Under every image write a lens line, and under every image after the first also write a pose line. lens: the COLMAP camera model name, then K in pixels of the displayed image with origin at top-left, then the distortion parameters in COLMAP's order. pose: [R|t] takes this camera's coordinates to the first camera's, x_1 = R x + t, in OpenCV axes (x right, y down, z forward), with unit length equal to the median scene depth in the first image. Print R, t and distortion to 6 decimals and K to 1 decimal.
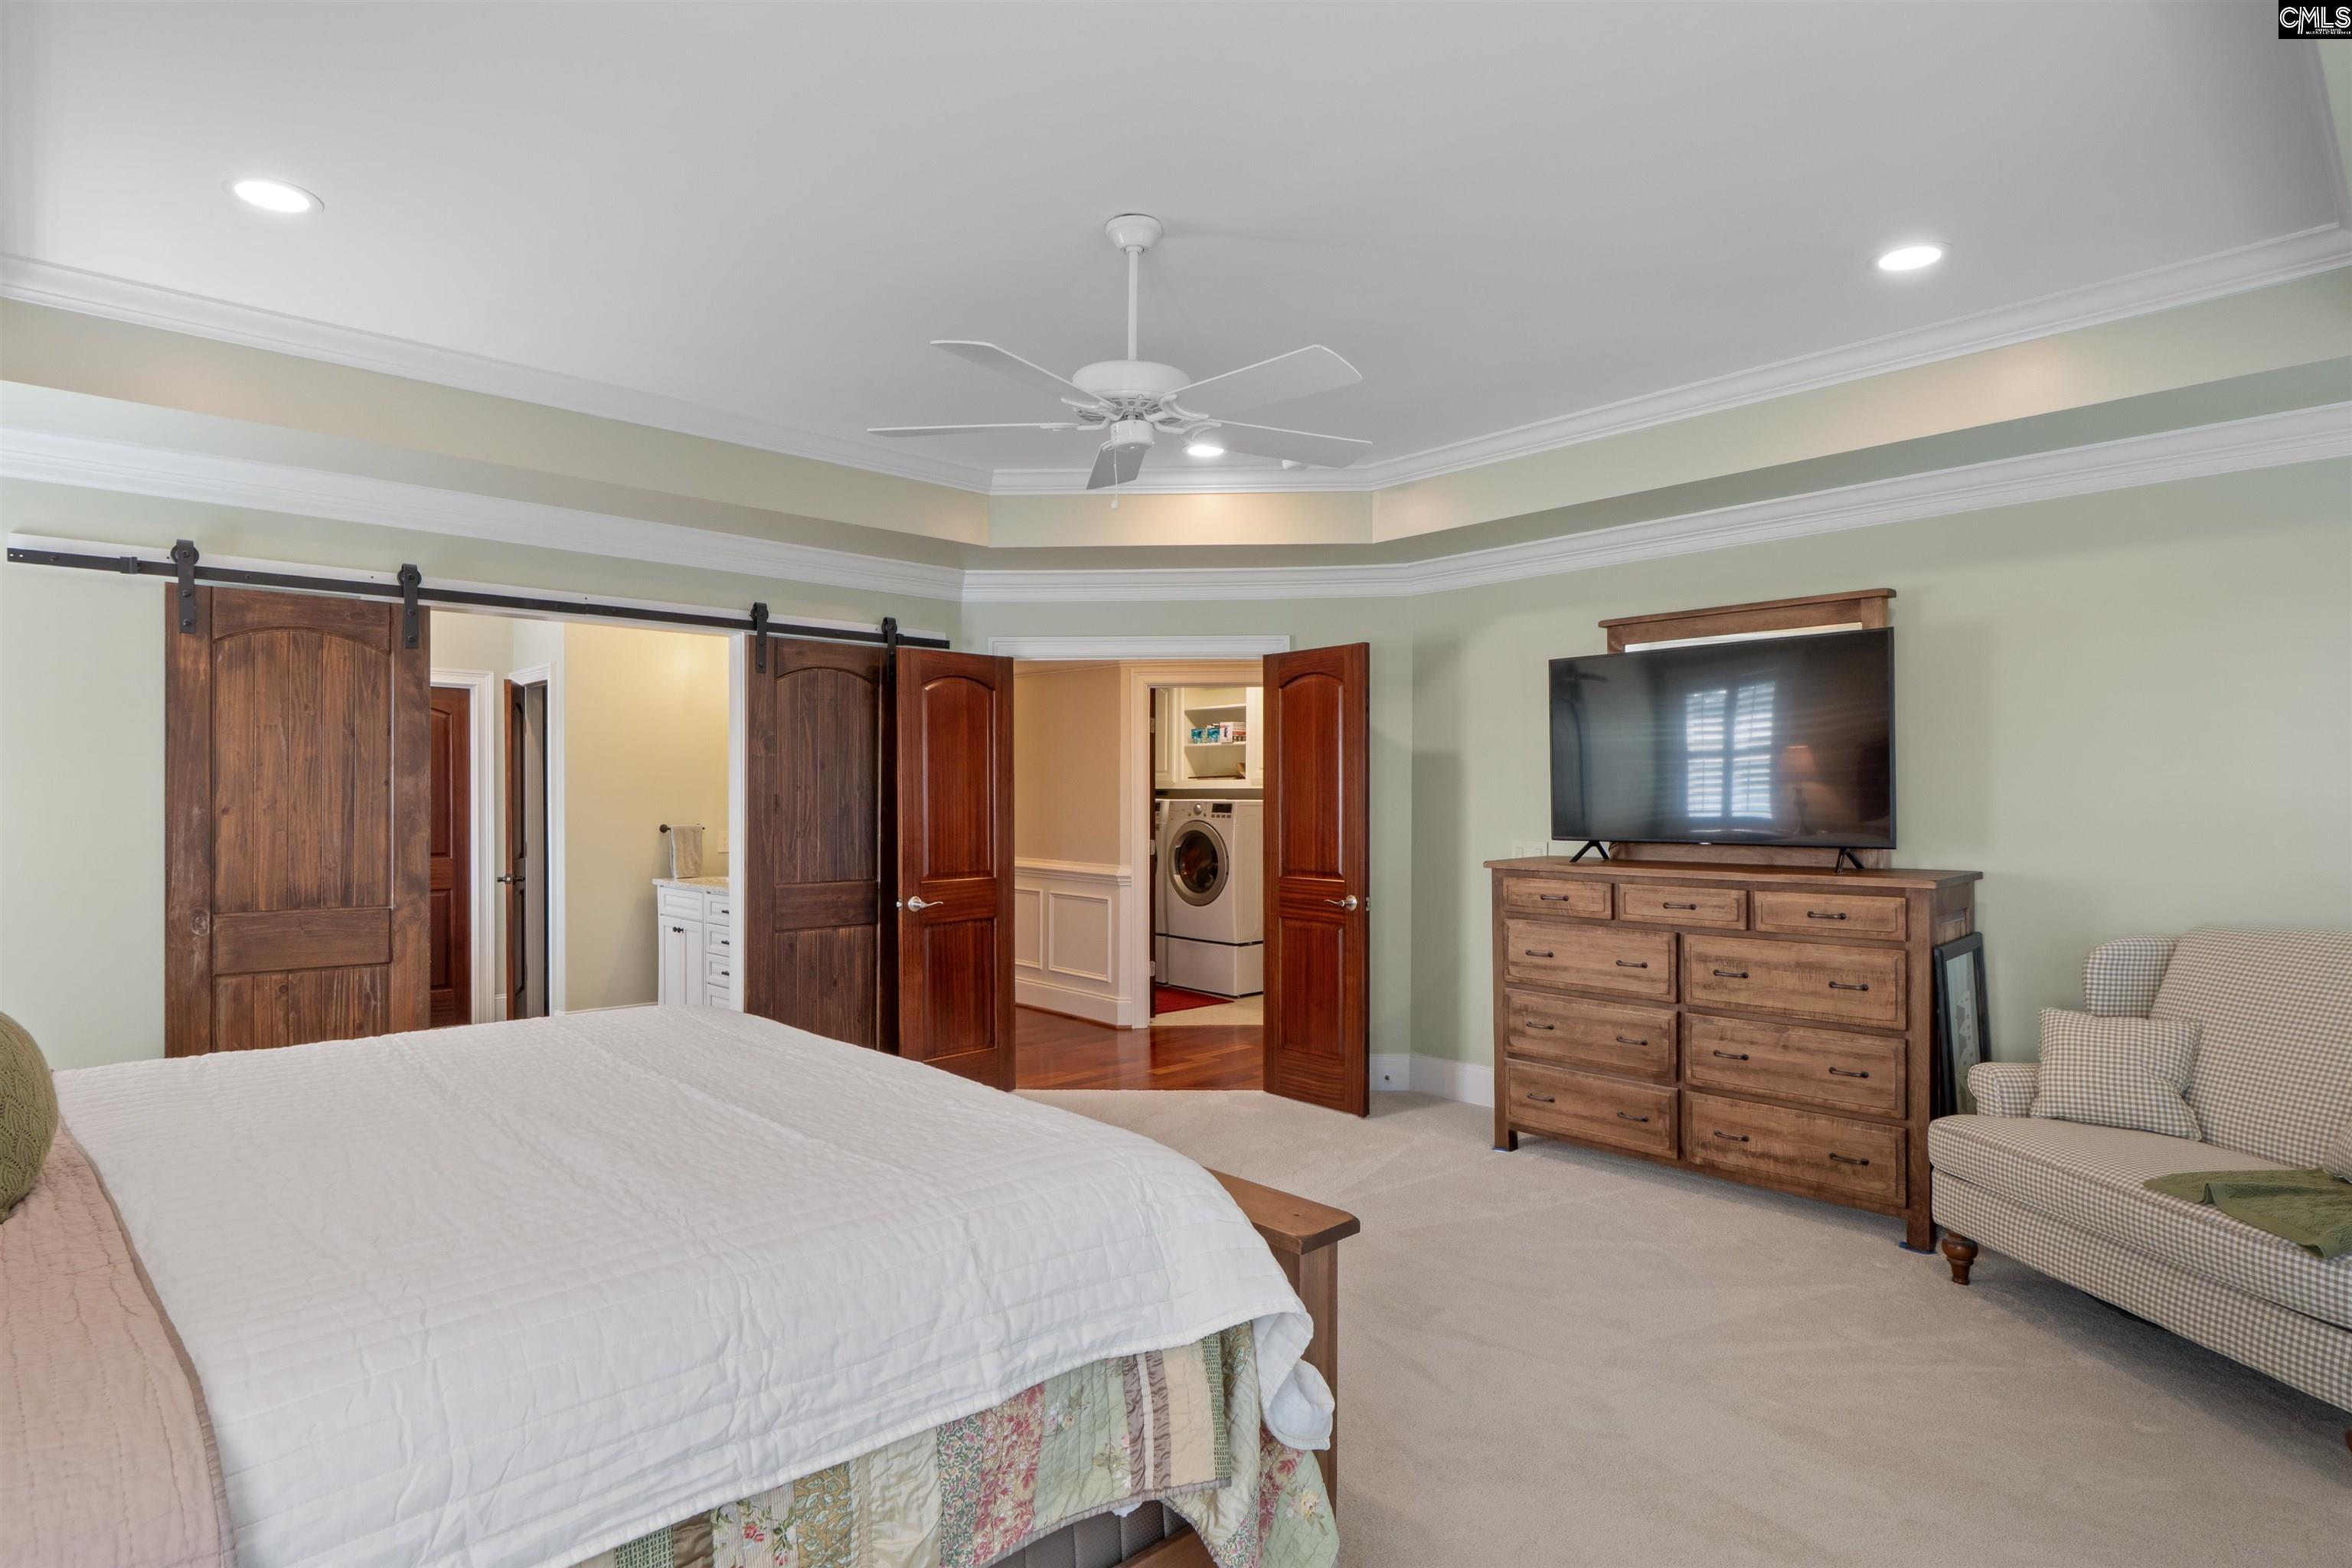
lens RADIAL K [[1228.5, 0, 1211.6], [0, 1228.5, 800.4], [0, 0, 1]] dist [-0.010645, -0.002374]
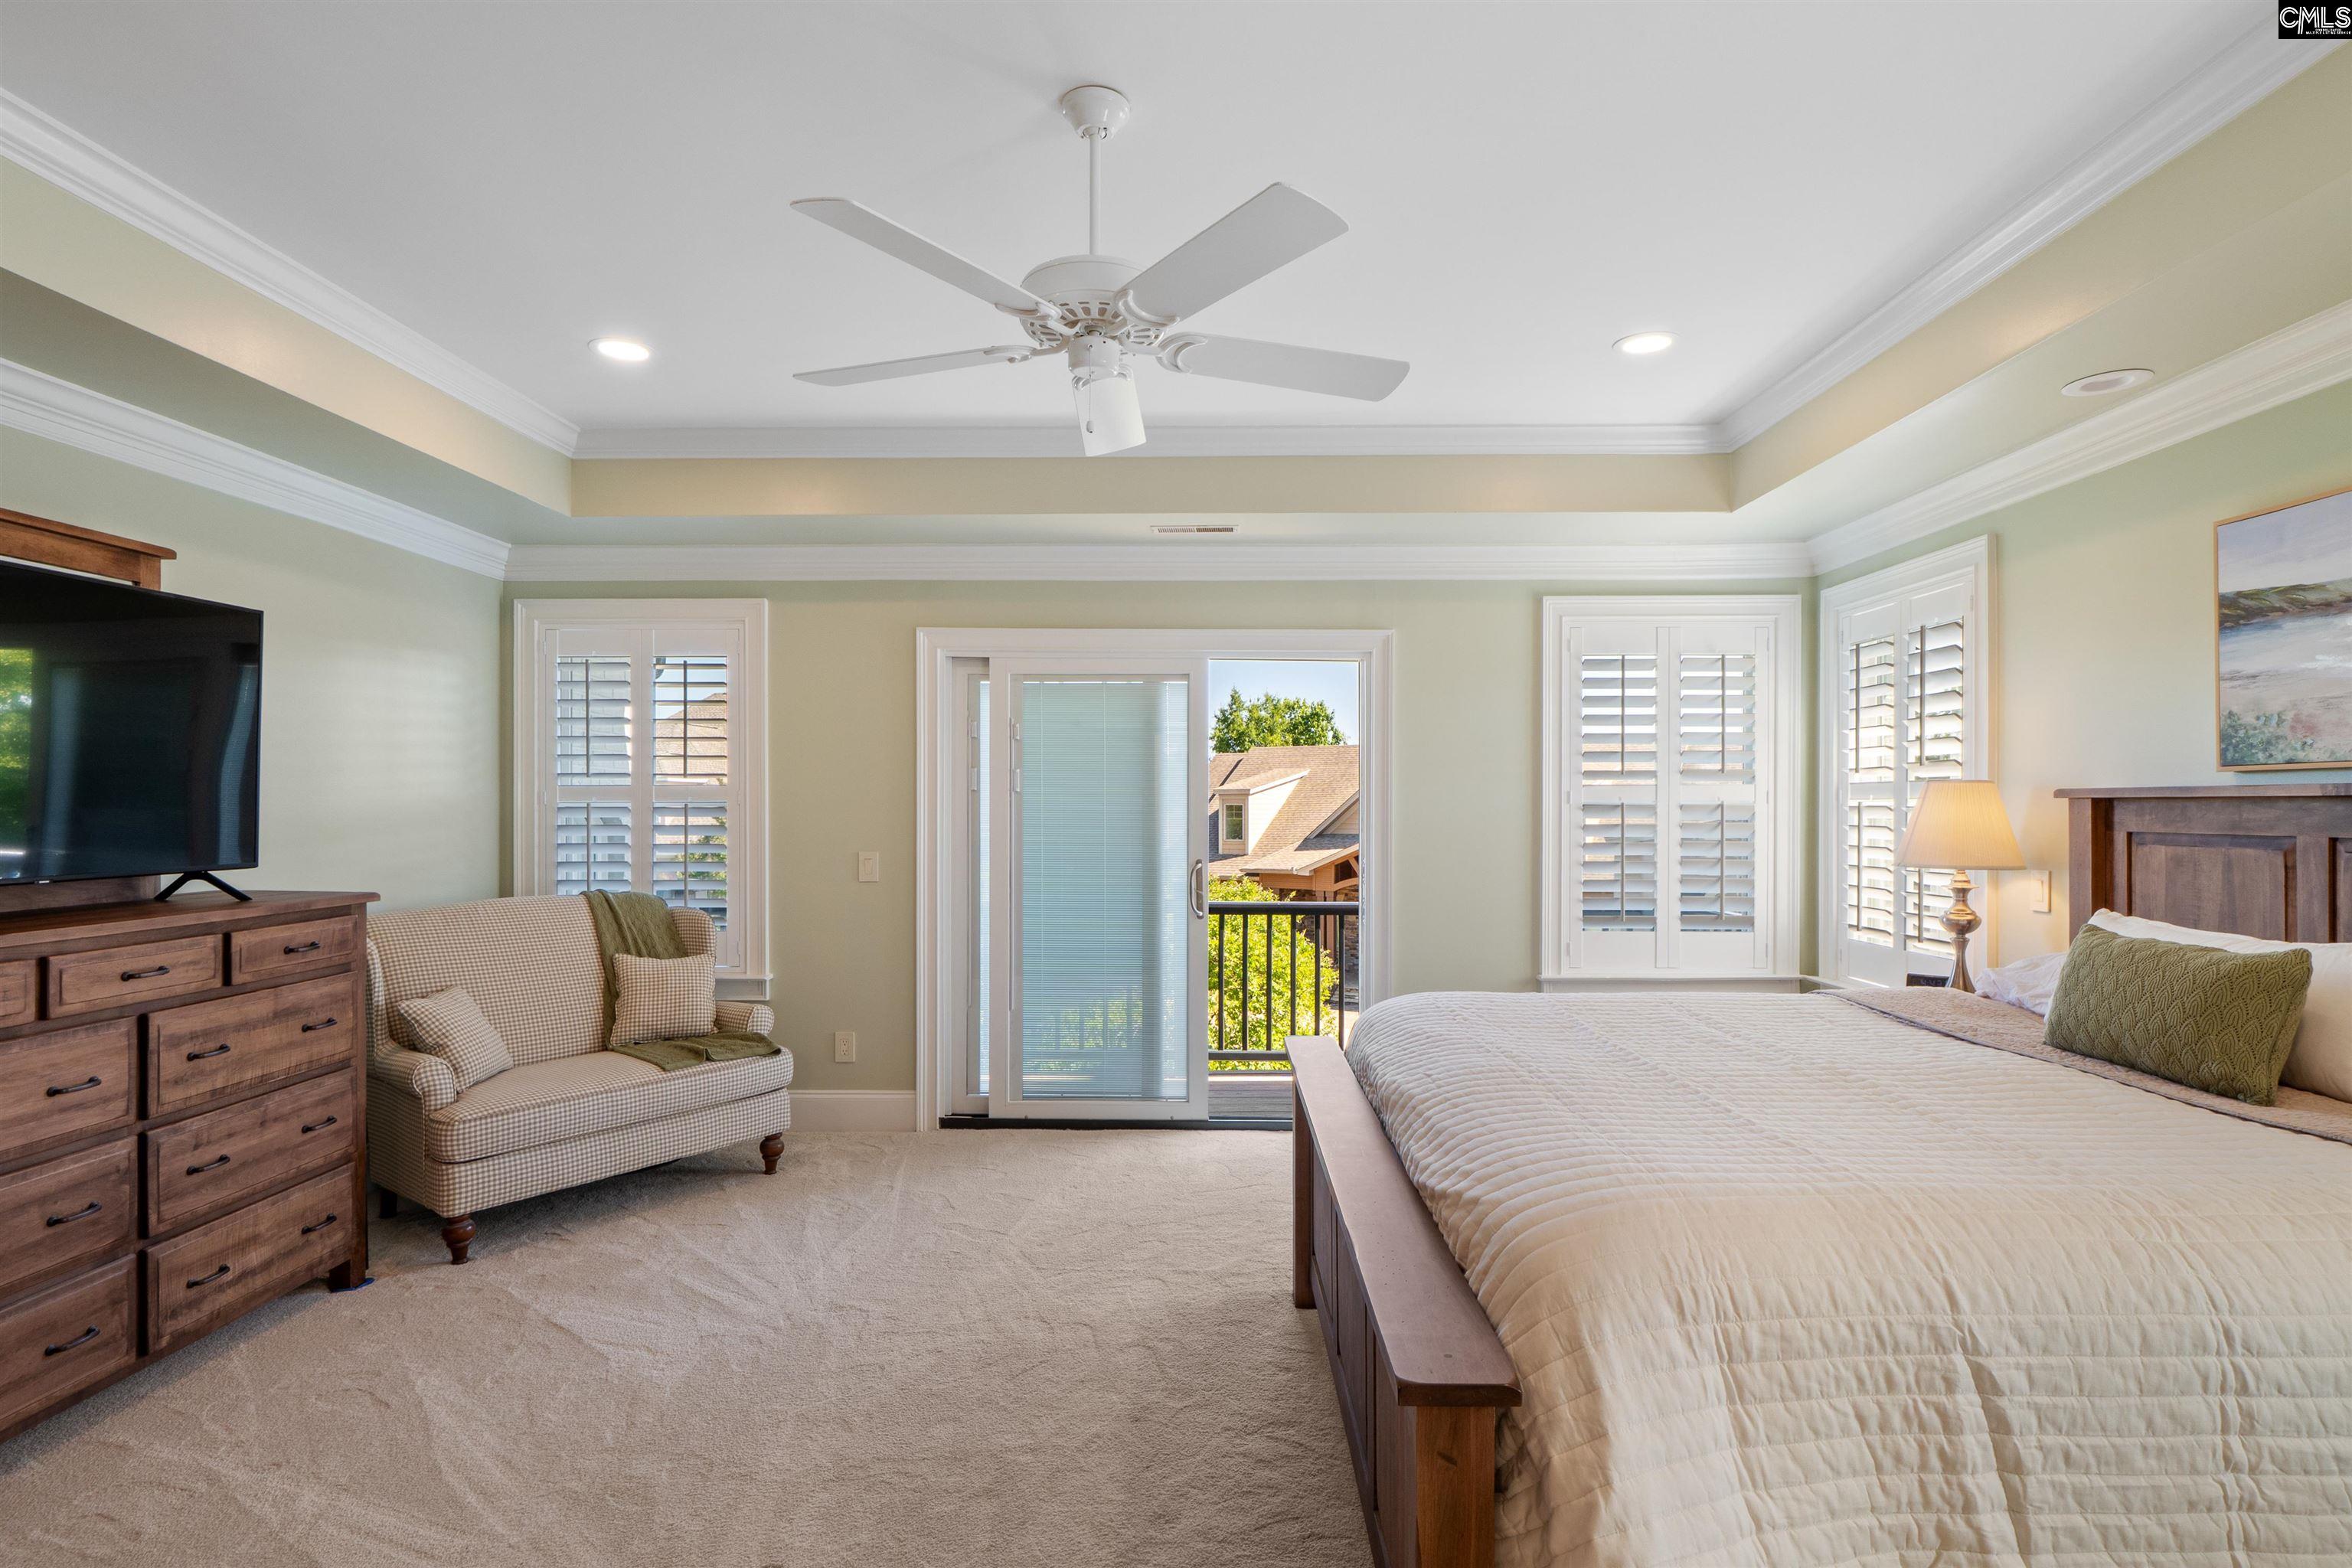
lens RADIAL K [[1228.5, 0, 1176.9], [0, 1228.5, 791.2], [0, 0, 1]] dist [-0.010645, -0.002374]
pose [[-0.700137, 0.007590, 0.713968, -0.487564], [0.004217, 0.999970, -0.006495, -0.005513], [-0.713996, -0.001536, -0.700148, 1.083656]]
